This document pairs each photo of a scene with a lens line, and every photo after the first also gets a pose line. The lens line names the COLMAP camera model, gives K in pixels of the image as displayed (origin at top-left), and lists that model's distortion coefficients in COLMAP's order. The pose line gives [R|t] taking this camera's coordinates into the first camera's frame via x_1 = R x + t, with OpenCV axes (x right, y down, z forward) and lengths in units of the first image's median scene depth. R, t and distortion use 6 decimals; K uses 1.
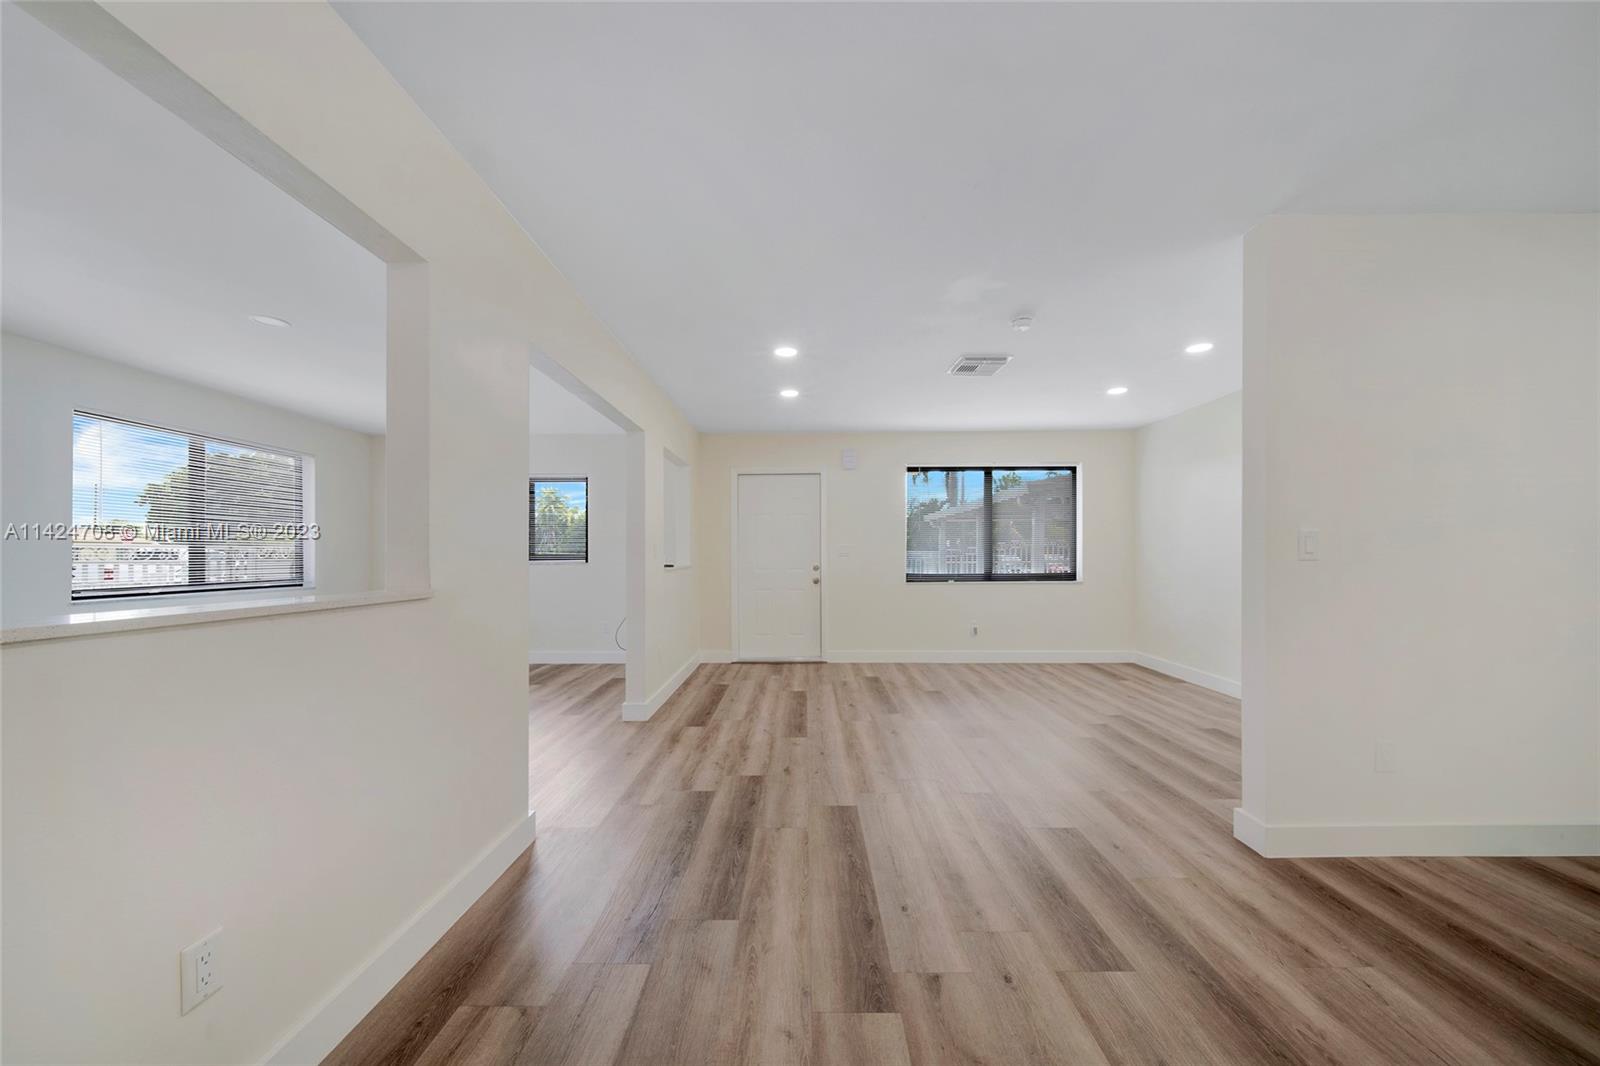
lens RADIAL K [[584.9, 0, 801.5], [0, 584.9, 568.9], [0, 0, 1]] dist [-0.005821, 0.000116]
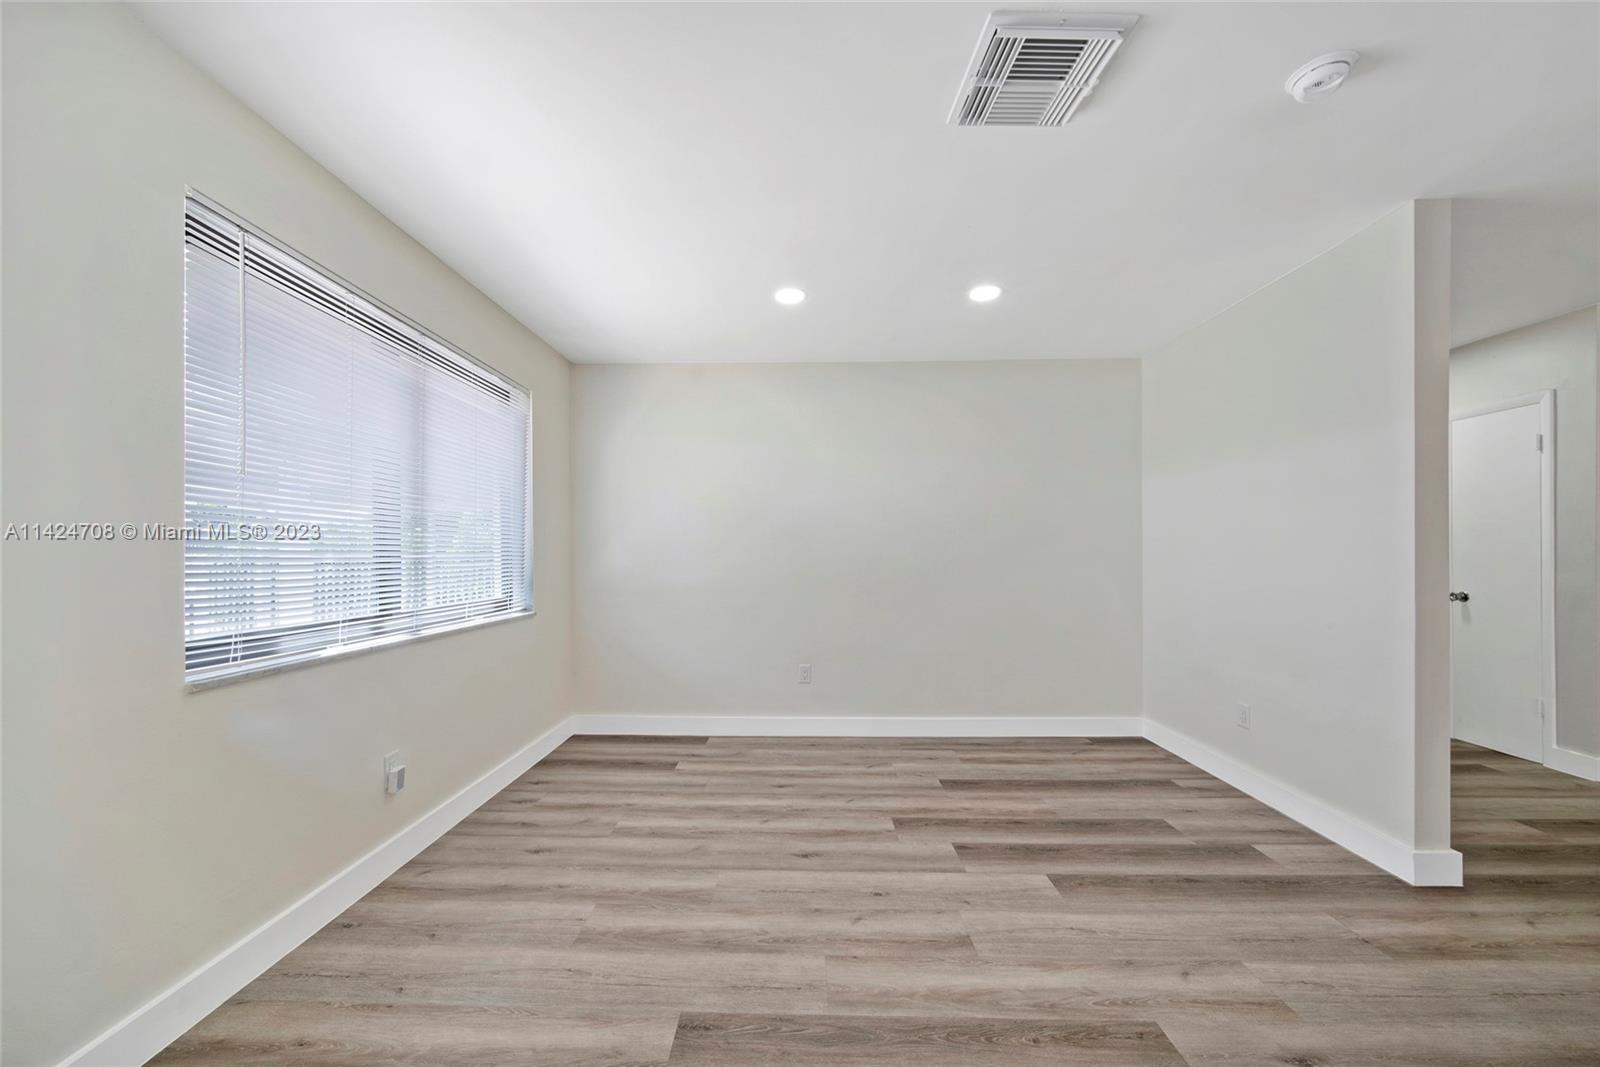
lens RADIAL K [[584.9, 0, 801.5], [0, 584.9, 569.4], [0, 0, 1]] dist [-0.005821, 0.000116]
pose [[0.010040, -0.022842, 0.999689, -0.110893], [0.026176, 0.999402, 0.022572, -0.050809], [-0.999607, 0.025941, 0.010632, 1.808993]]
